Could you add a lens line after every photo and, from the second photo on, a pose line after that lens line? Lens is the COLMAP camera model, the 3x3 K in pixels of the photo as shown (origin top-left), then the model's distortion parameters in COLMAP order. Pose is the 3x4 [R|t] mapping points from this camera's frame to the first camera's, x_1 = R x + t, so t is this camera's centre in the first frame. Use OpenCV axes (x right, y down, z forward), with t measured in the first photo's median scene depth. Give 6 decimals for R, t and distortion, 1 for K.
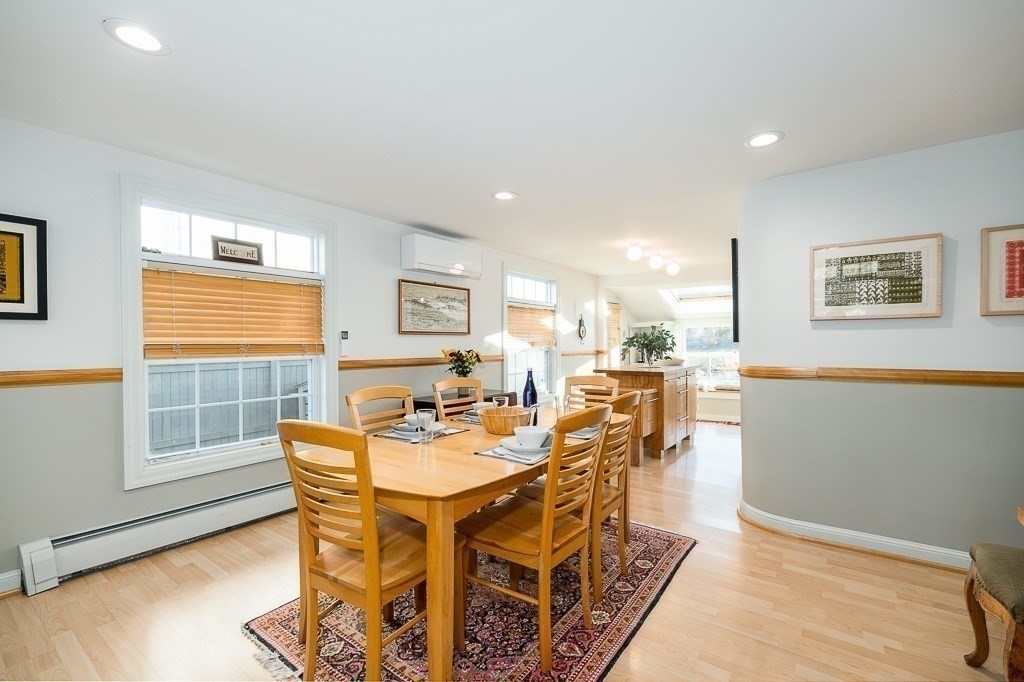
lens RADIAL K [[454.0, 0, 510.4], [0, 454.0, 342.1], [0, 0, 1]] dist [0.001790, 0.000199]
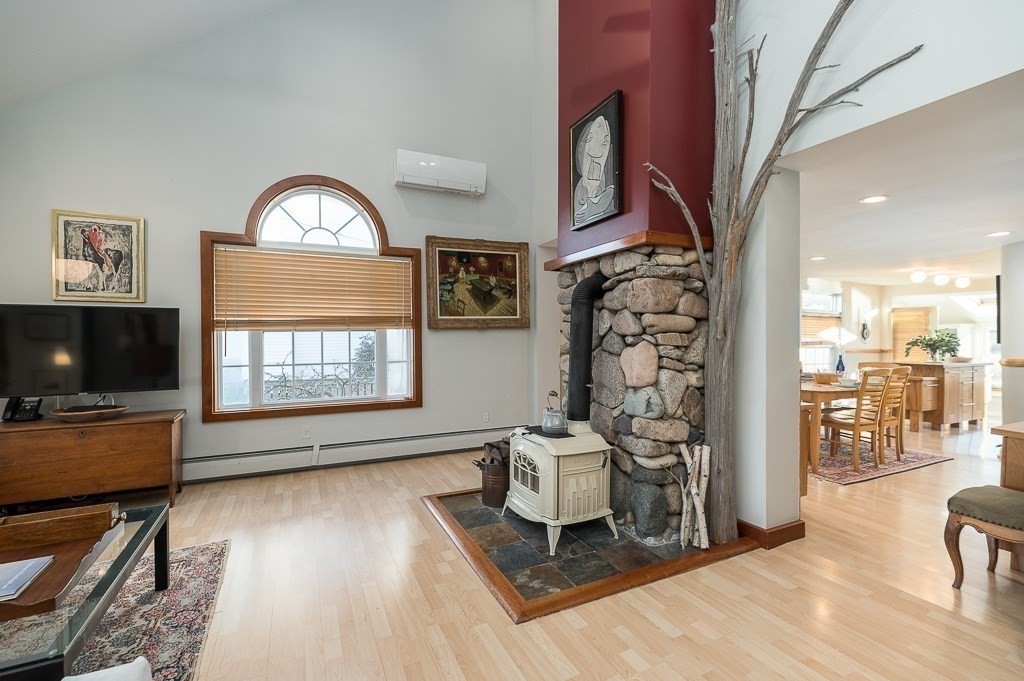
lens RADIAL K [[454.0, 0, 510.5], [0, 454.0, 334.7], [0, 0, 1]] dist [0.001790, 0.000199]
pose [[0.881044, 0.009955, -0.472929, -0.154724], [-0.013872, 0.999892, -0.004795, -0.000067], [0.472831, 0.010786, 0.881087, -0.774502]]
